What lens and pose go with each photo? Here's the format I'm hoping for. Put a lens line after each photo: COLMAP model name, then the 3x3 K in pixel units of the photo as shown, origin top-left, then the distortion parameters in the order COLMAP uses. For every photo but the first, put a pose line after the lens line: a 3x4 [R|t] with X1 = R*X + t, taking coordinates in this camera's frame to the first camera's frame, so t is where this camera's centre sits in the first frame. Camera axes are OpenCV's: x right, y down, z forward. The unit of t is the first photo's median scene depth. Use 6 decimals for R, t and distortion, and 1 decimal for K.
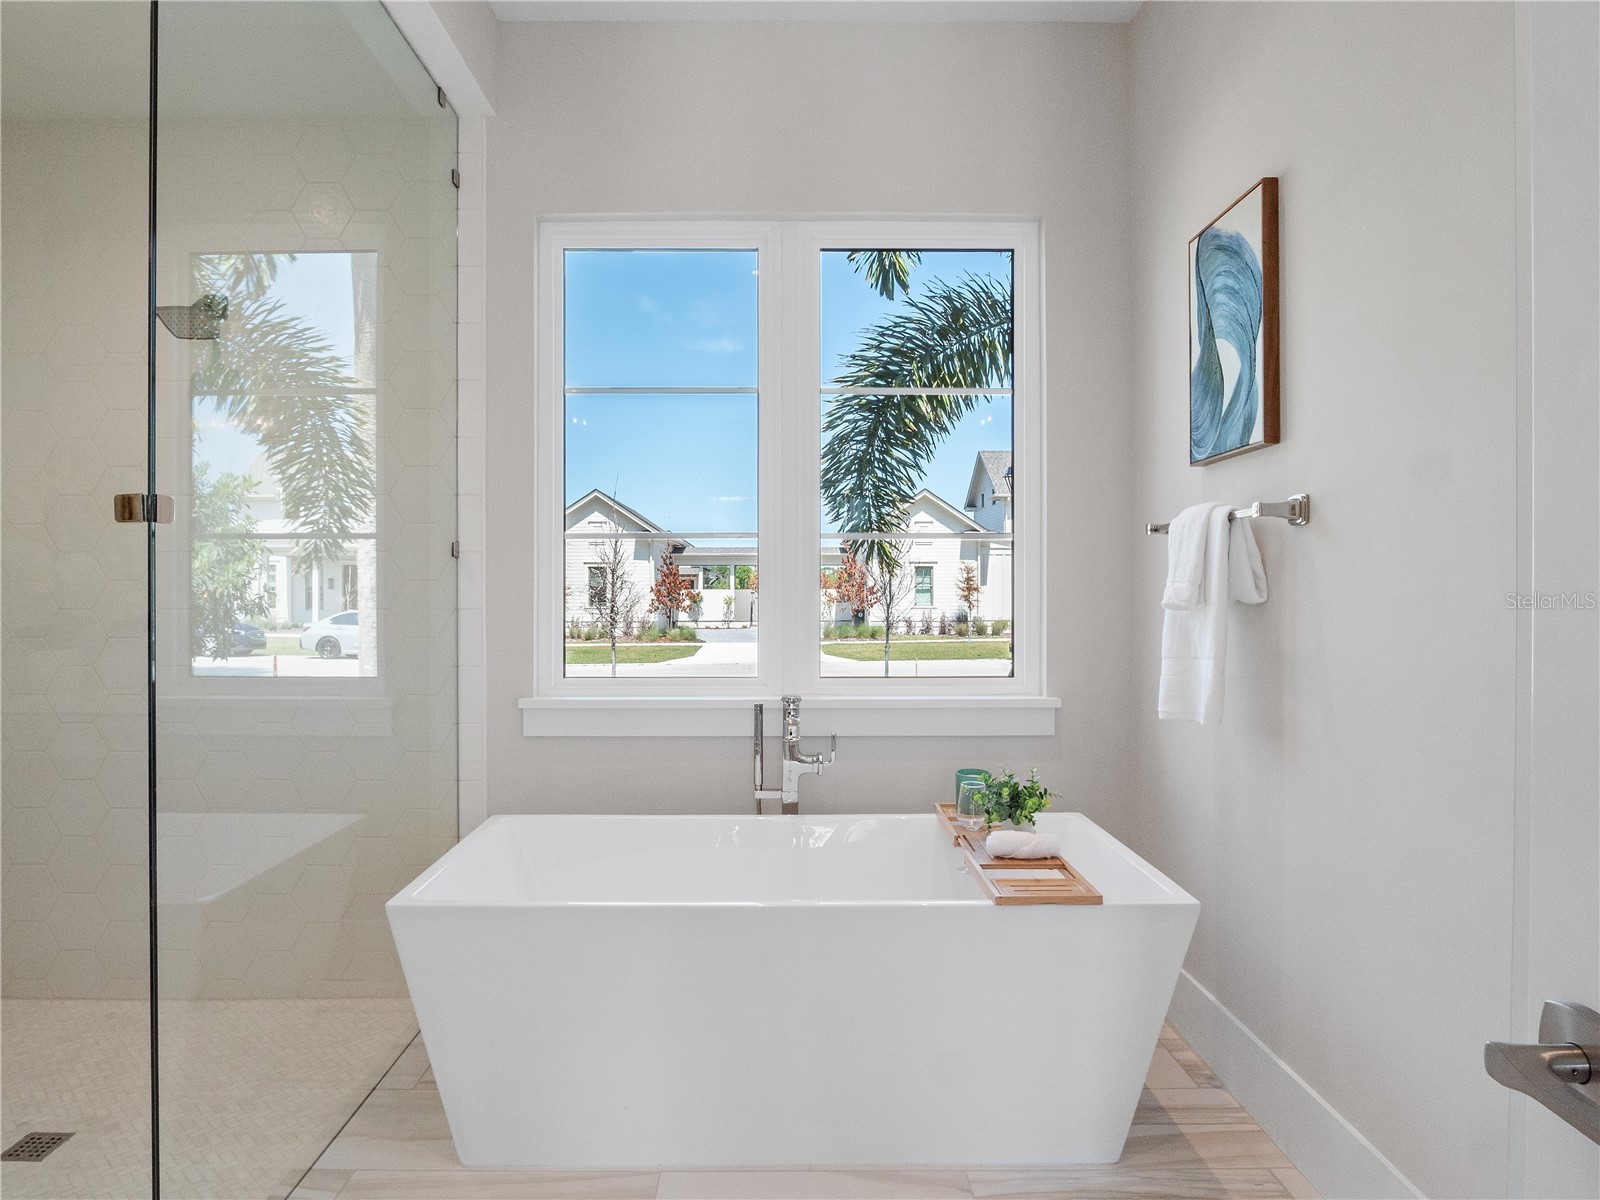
lens RADIAL K [[964.7, 0, 799.7], [0, 964.7, 592.9], [0, 0, 1]] dist [-0.020909, 0.001989]
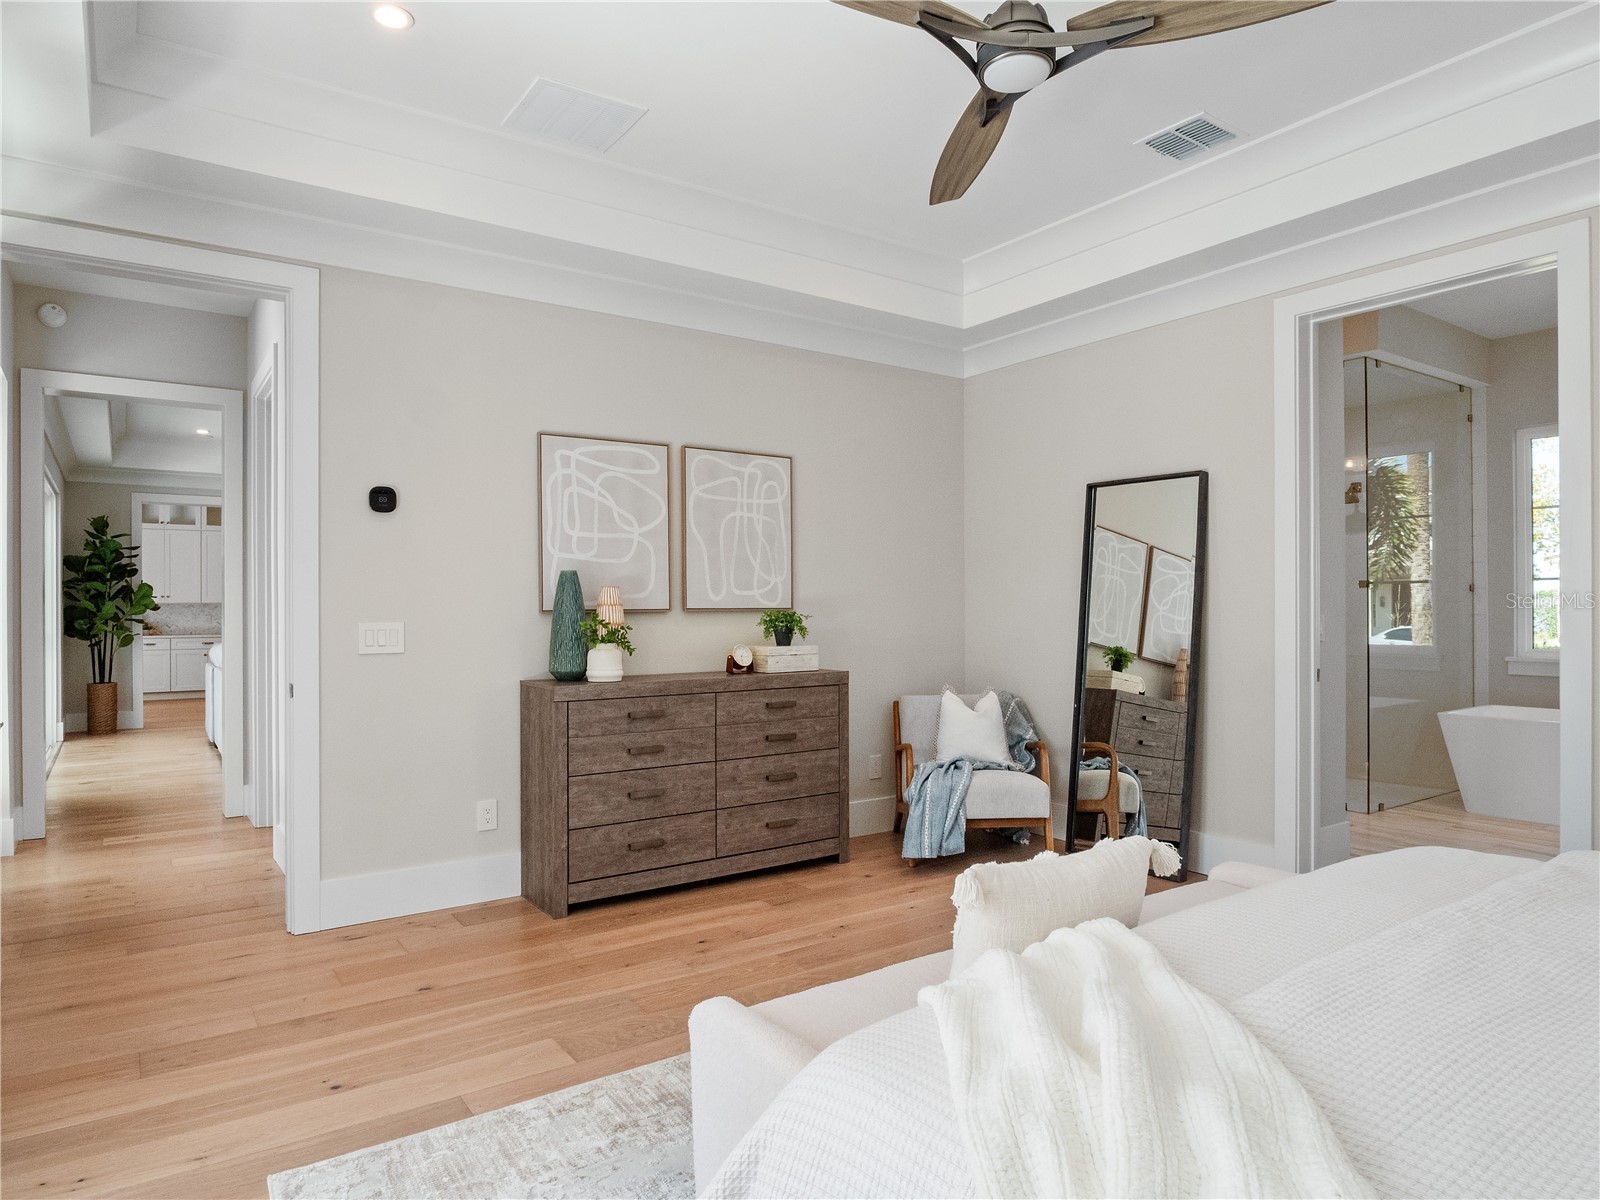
lens RADIAL K [[964.7, 0, 799.7], [0, 964.7, 592.9], [0, 0, 1]] dist [-0.020909, 0.001989]
pose [[0.544052, -0.009676, -0.838996, 0.616791], [-0.005786, 0.999866, -0.015284, 0.008497], [0.839032, 0.013170, 0.543923, -1.426768]]
